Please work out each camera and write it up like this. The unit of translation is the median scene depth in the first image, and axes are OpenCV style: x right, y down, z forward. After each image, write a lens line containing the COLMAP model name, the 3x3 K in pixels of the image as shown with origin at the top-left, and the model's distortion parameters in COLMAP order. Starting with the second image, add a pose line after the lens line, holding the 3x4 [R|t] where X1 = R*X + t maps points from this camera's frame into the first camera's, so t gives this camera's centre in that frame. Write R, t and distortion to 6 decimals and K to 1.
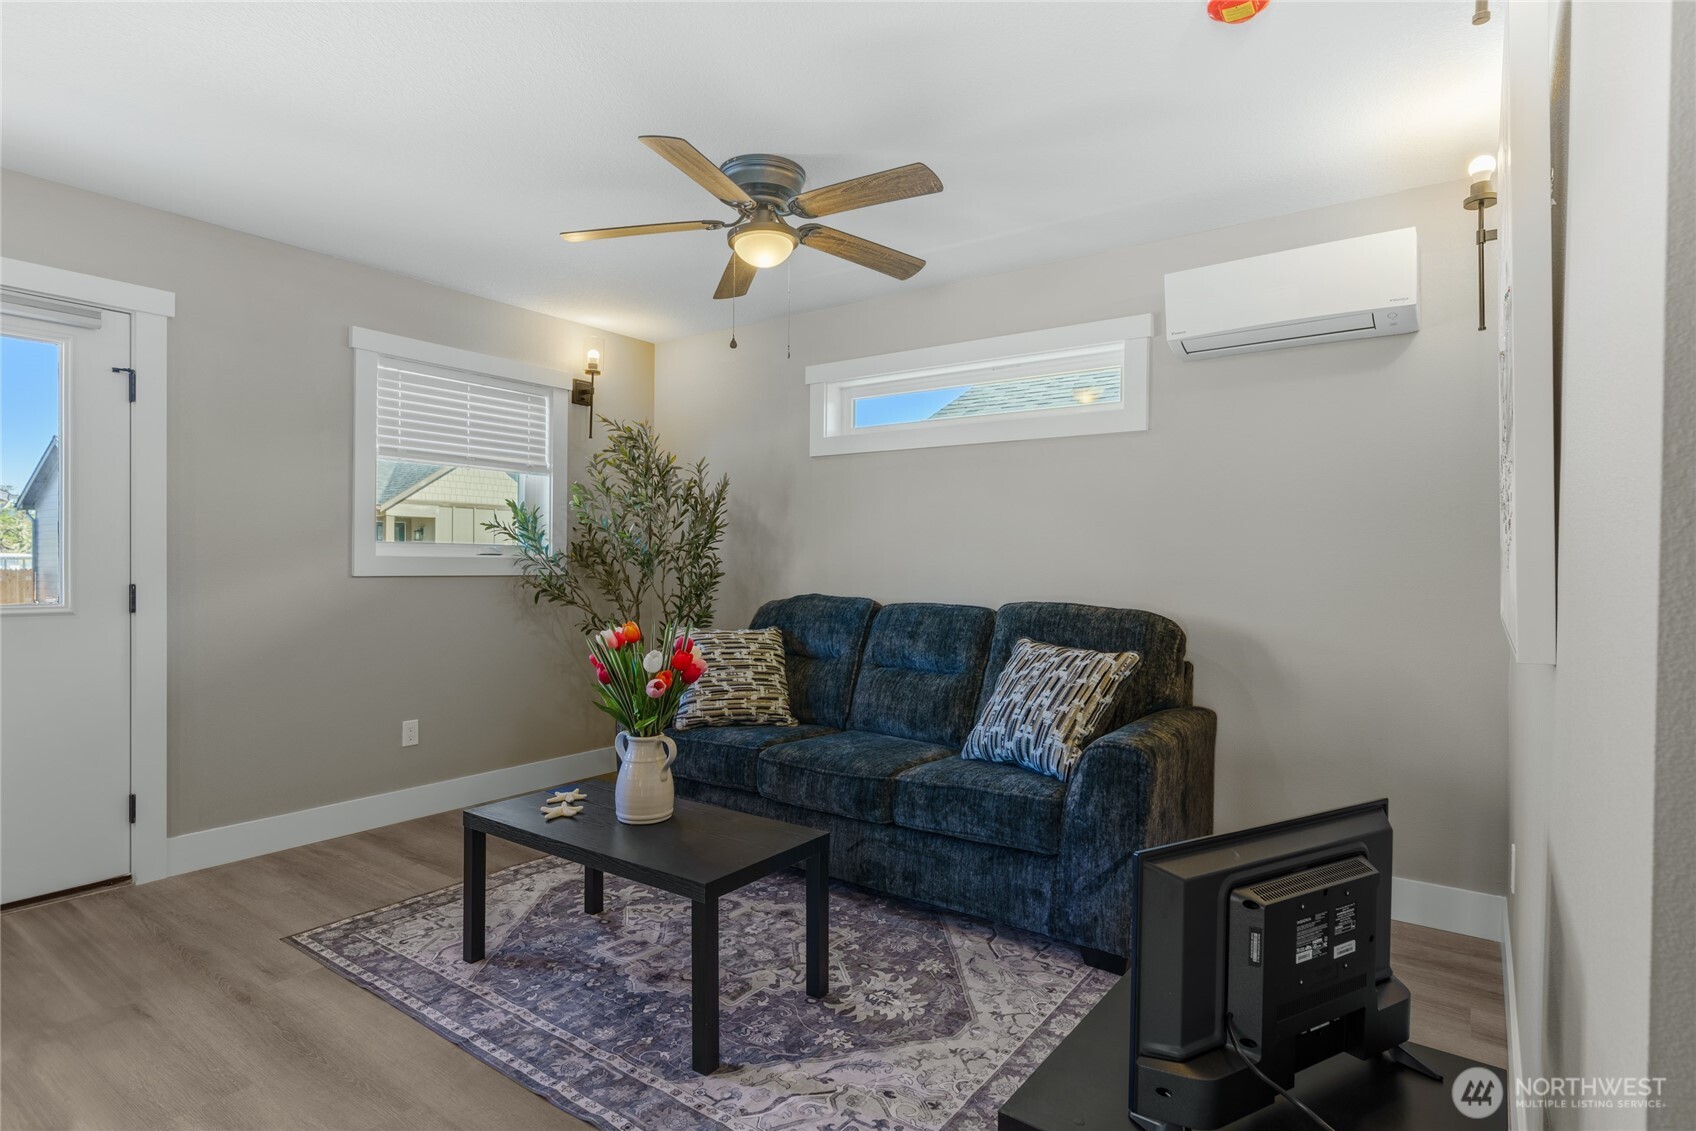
lens RADIAL K [[868.1, 0, 854.1], [0, 868.1, 566.3], [0, 0, 1]] dist [-0.005815, 0.000932]
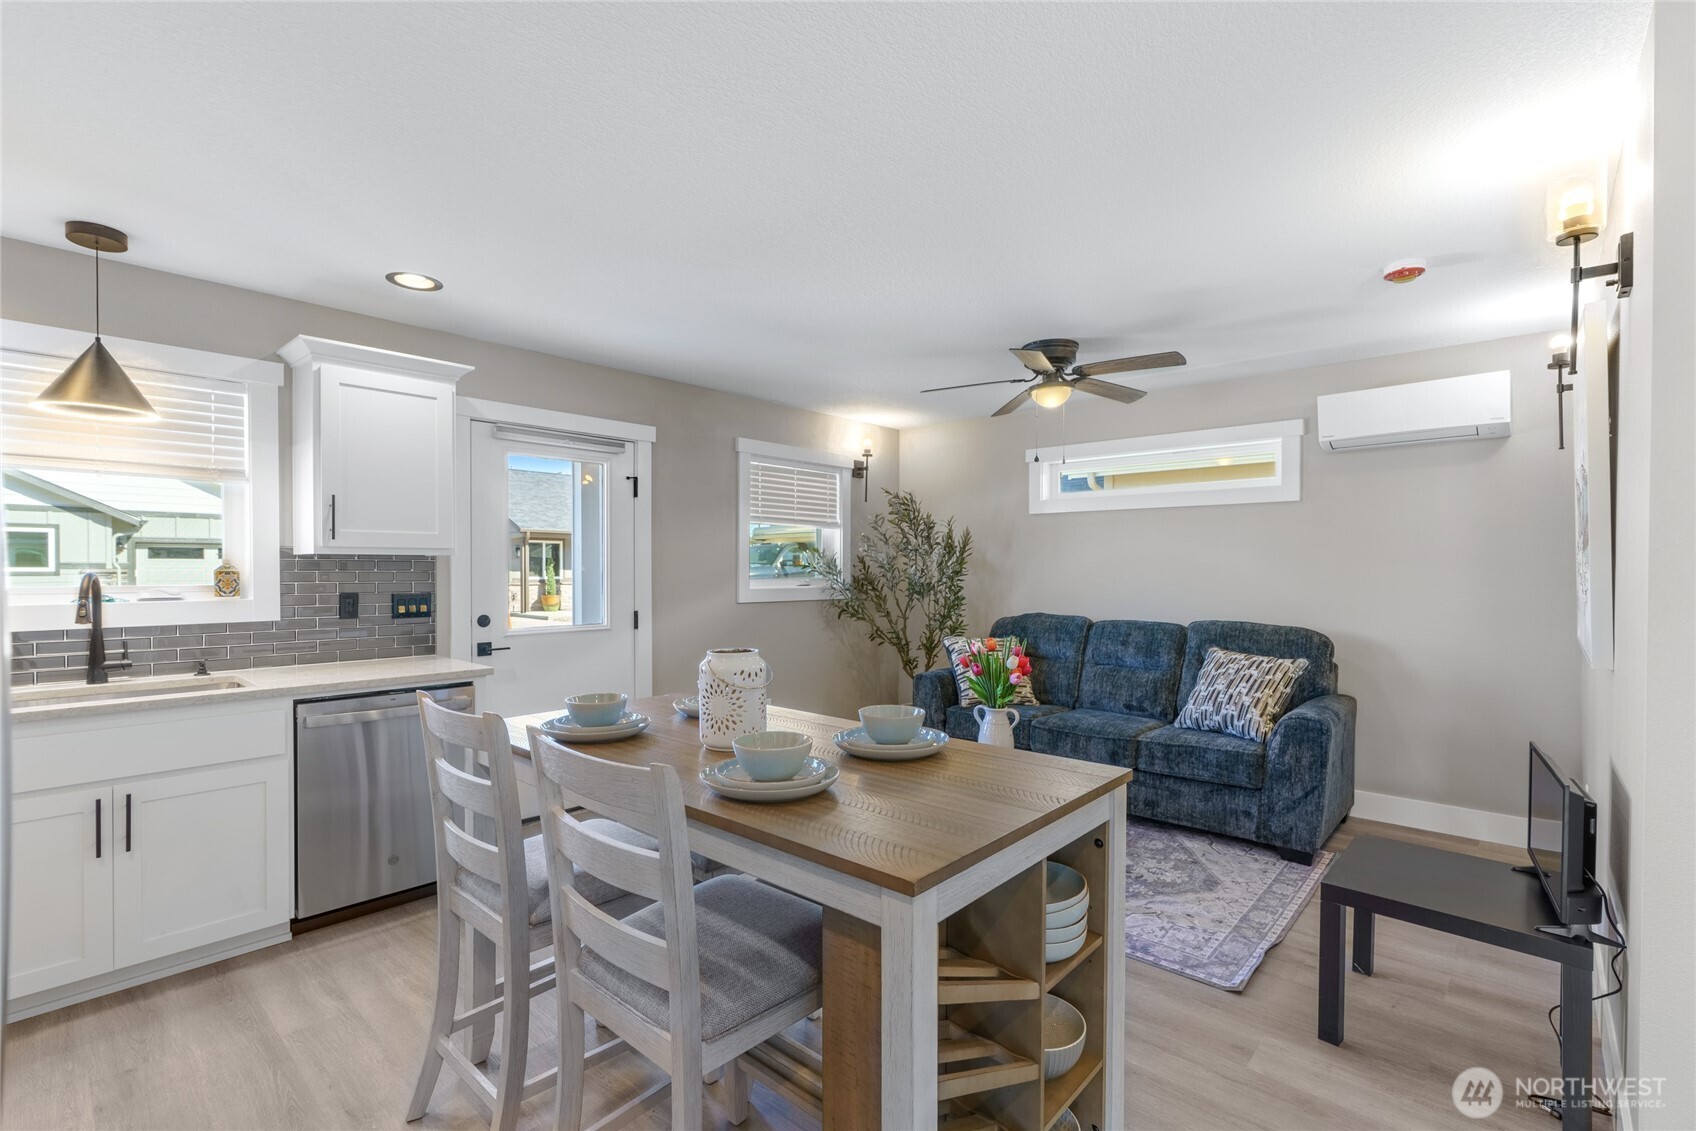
lens RADIAL K [[762.7, 0, 848.6], [0, 762.7, 573.5], [0, 0, 1]] dist [-0.013207, 0.005879]
pose [[0.993743, -0.006453, -0.111506, -0.308533], [0.006557, 0.999978, 0.000567, -0.050314], [0.111500, -0.001295, 0.993764, -0.383904]]
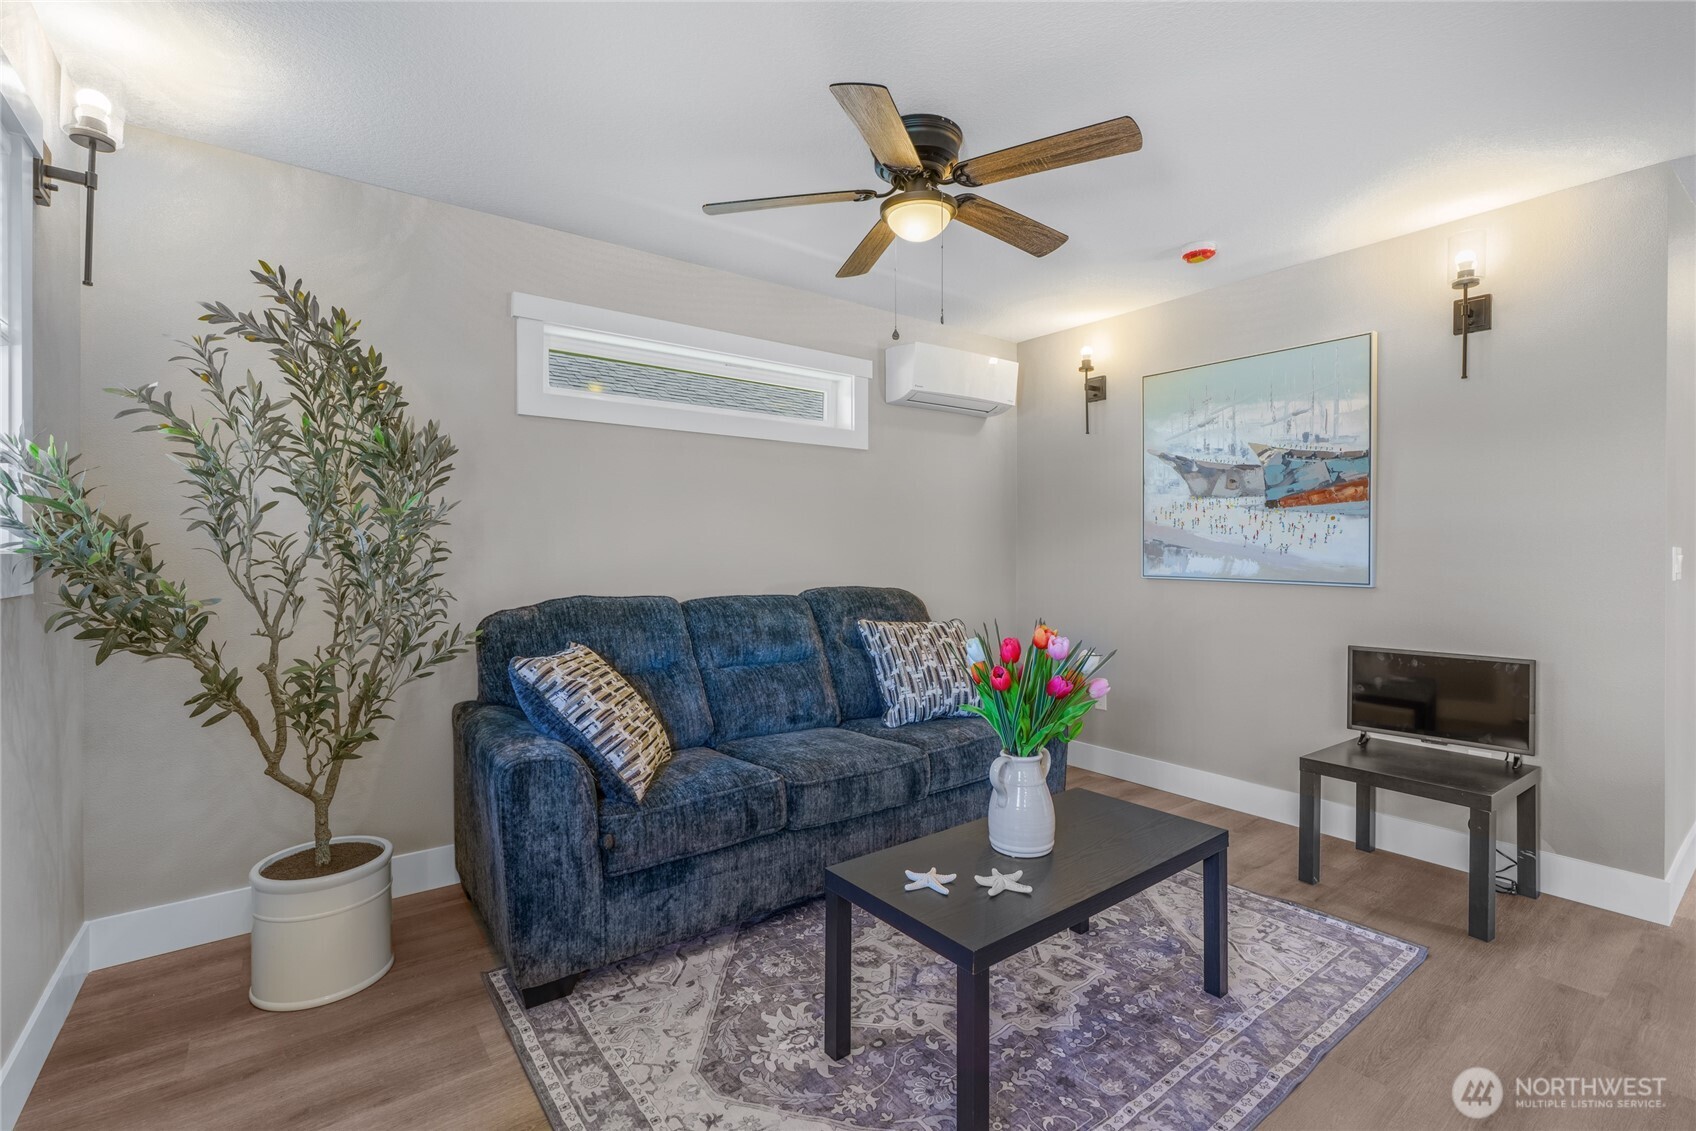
lens RADIAL K [[762.7, 0, 840.1], [0, 762.7, 556.2], [0, 0, 1]] dist [-0.013207, 0.005879]
pose [[0.299835, -0.015089, 0.953872, -0.899862], [0.011144, 0.999862, 0.012313, -0.015046], [-0.953926, 0.006938, 0.299962, 0.823261]]
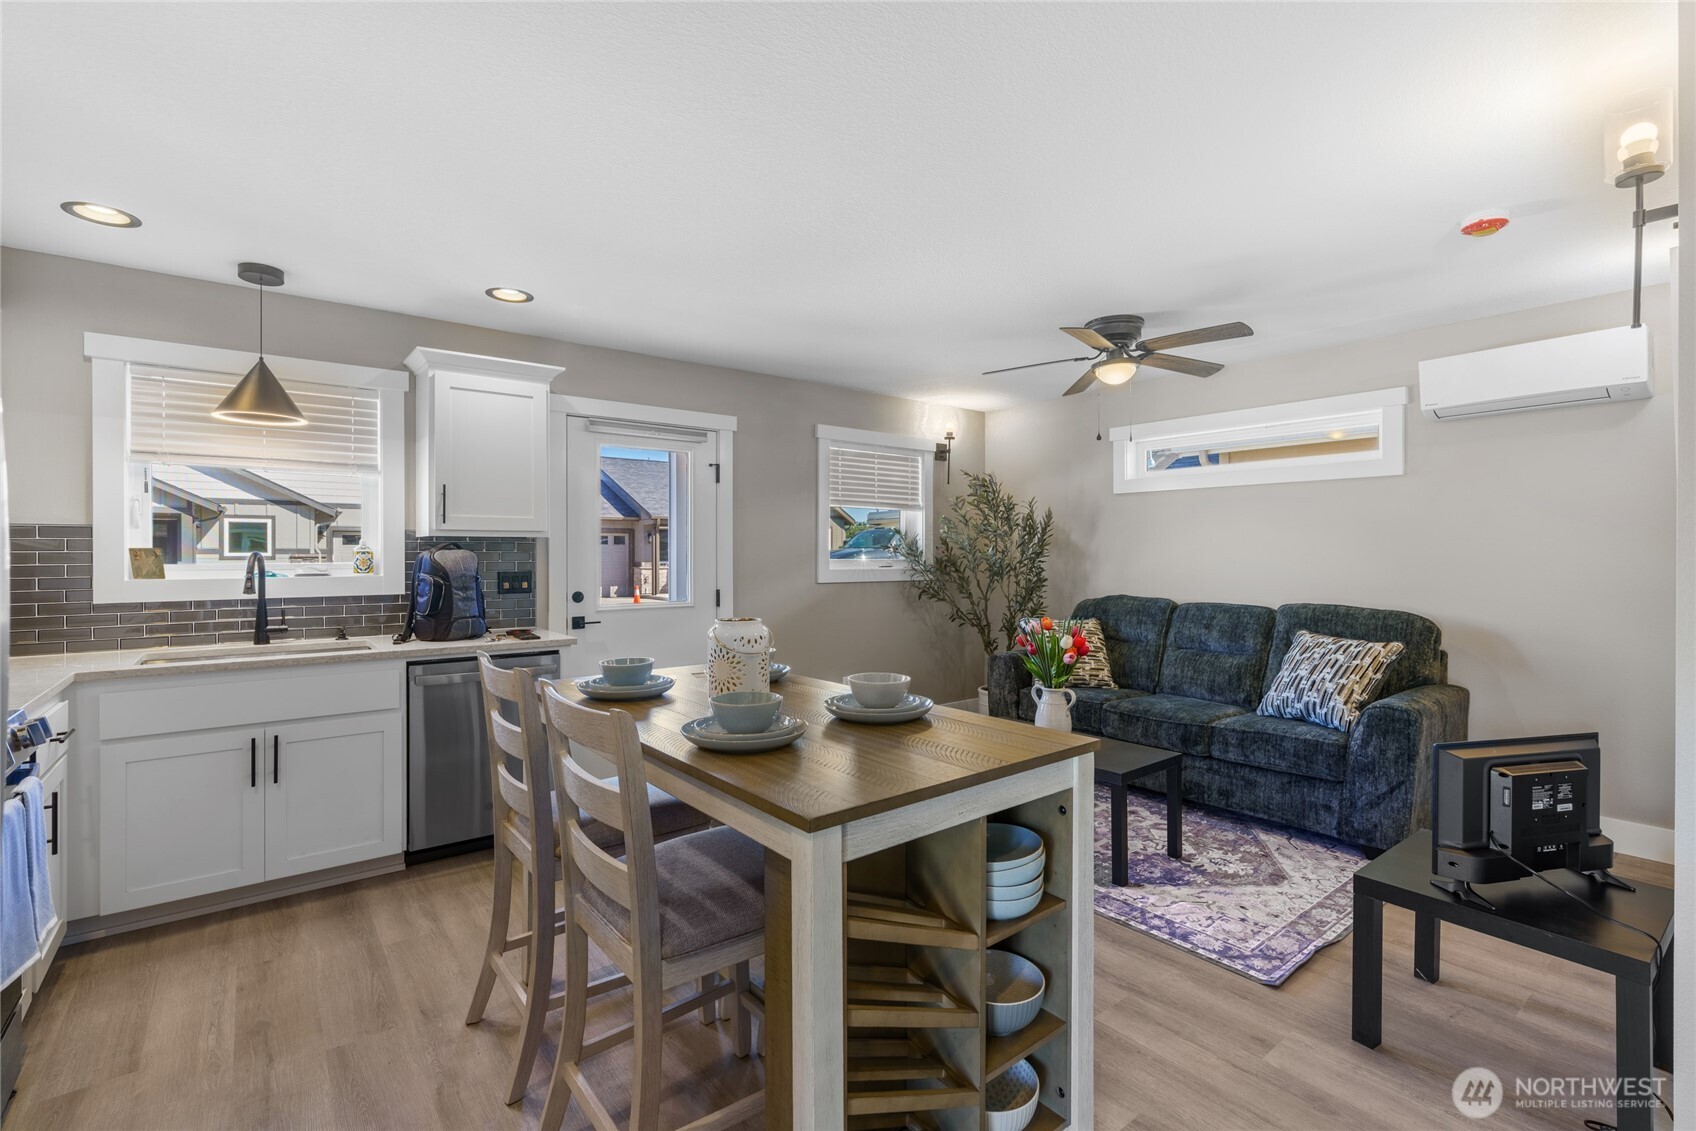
lens RADIAL K [[762.7, 0, 849.7], [0, 762.7, 551.3], [0, 0, 1]] dist [-0.013207, 0.005879]
pose [[0.962005, -0.009623, -0.272861, -0.188164], [0.007157, 0.999924, -0.010033, -0.040623], [0.272937, 0.007699, 0.962001, -0.403073]]
